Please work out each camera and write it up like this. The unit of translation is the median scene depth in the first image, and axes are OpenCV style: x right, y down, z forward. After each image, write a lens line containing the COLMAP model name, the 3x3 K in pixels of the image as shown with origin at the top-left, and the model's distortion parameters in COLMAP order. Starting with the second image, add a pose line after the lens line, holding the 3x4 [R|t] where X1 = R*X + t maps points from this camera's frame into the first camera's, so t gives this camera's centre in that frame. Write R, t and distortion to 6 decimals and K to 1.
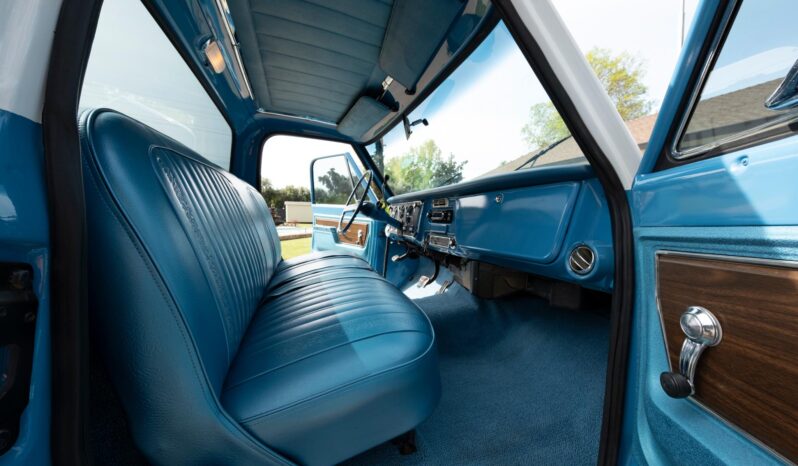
lens RADIAL K [[266.1, 0, 395.1], [0, 266.1, 232.3], [0, 0, 1]] dist [0.039084, -0.022850]
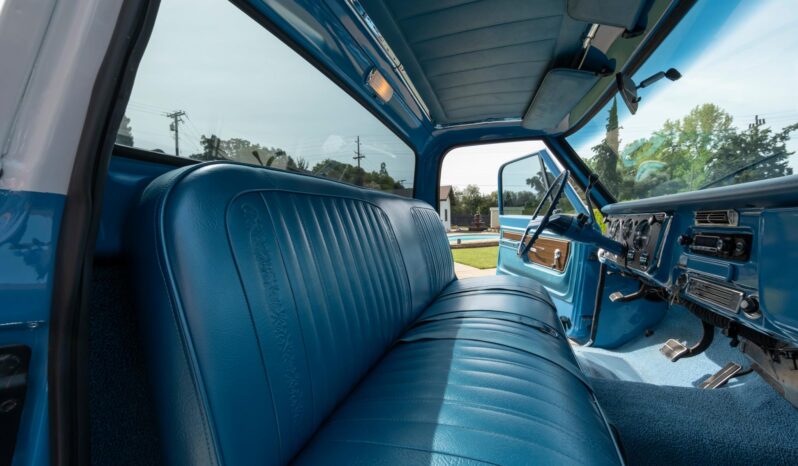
lens RADIAL K [[267.7, 0, 399.6], [0, 267.7, 229.4], [0, 0, 1]] dist [0.007890, -0.006288]
pose [[0.748474, 0.011473, -0.663064, 0.043469], [-0.030033, 0.999411, -0.016610, -0.047026], [0.662483, 0.032346, 0.748378, 0.162072]]
